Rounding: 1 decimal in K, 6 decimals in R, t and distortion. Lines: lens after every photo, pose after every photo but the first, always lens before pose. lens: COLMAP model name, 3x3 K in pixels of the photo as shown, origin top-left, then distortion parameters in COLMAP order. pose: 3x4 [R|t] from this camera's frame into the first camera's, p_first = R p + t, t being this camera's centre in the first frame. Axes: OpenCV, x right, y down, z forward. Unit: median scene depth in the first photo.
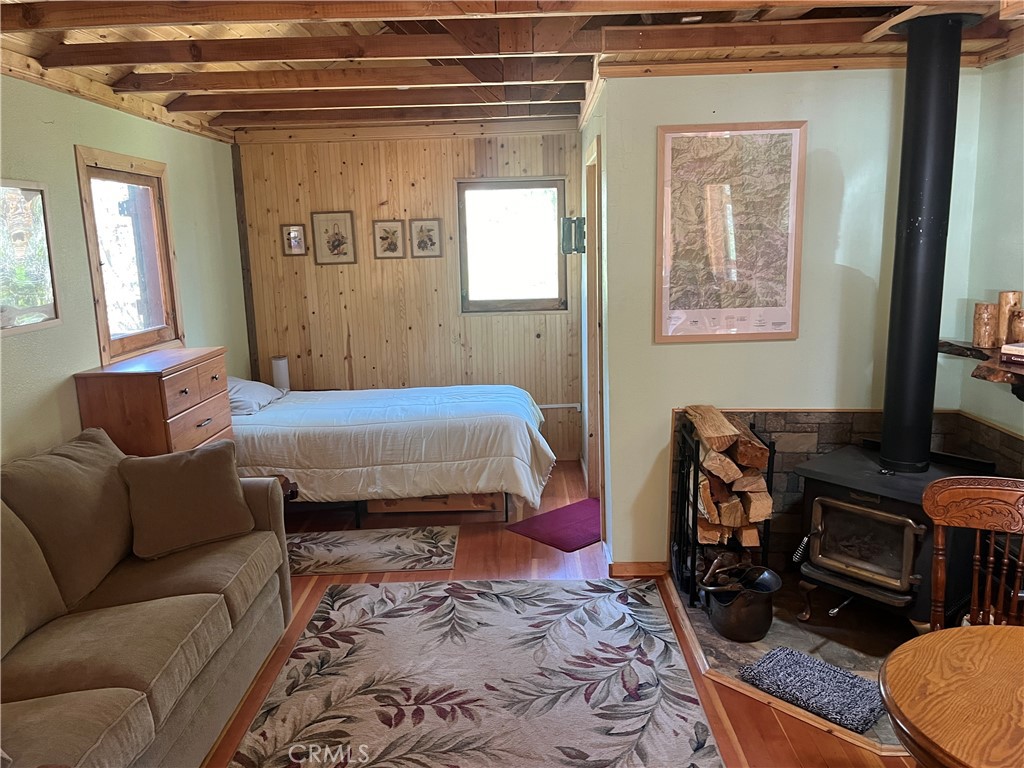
lens RADIAL K [[796.5, 0, 506.6], [0, 796.5, 381.4], [0, 0, 1]] dist [0.094581, -0.117787]
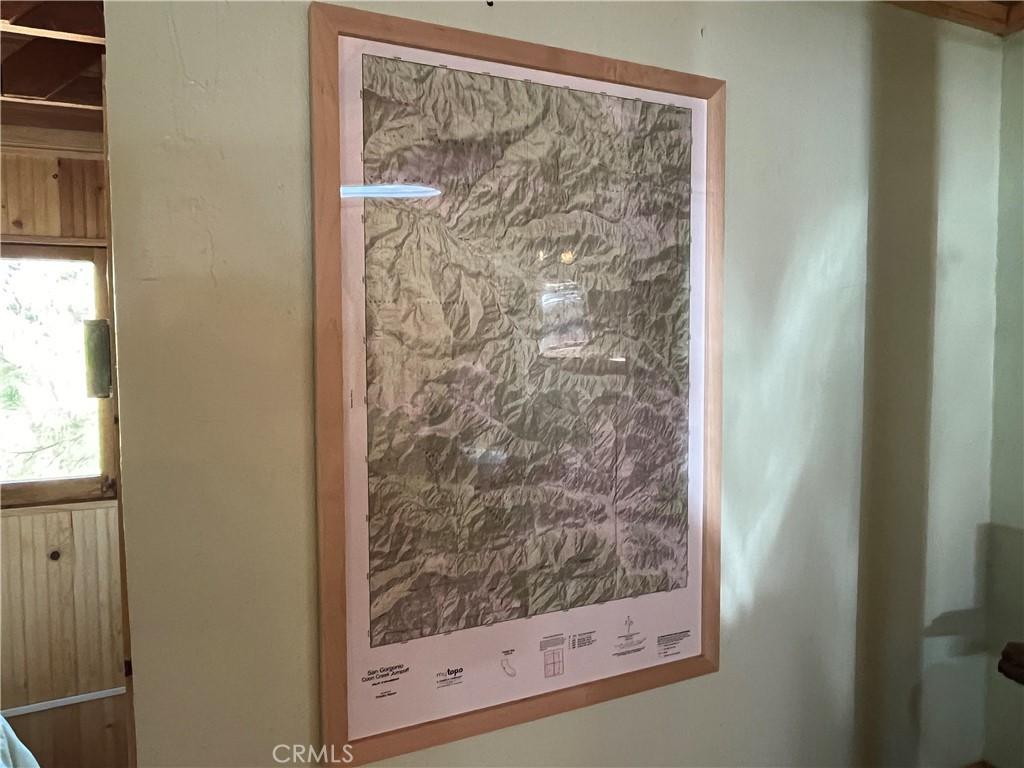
lens RADIAL K [[756.7, 0, 506.9], [0, 756.7, 378.0], [0, 0, 1]] dist [0.002318, 0.000741]
pose [[0.893686, -0.001819, 0.448689, 0.126116], [0.060731, 0.991280, -0.116944, -0.149811], [-0.444563, 0.131761, 0.886004, 0.726143]]
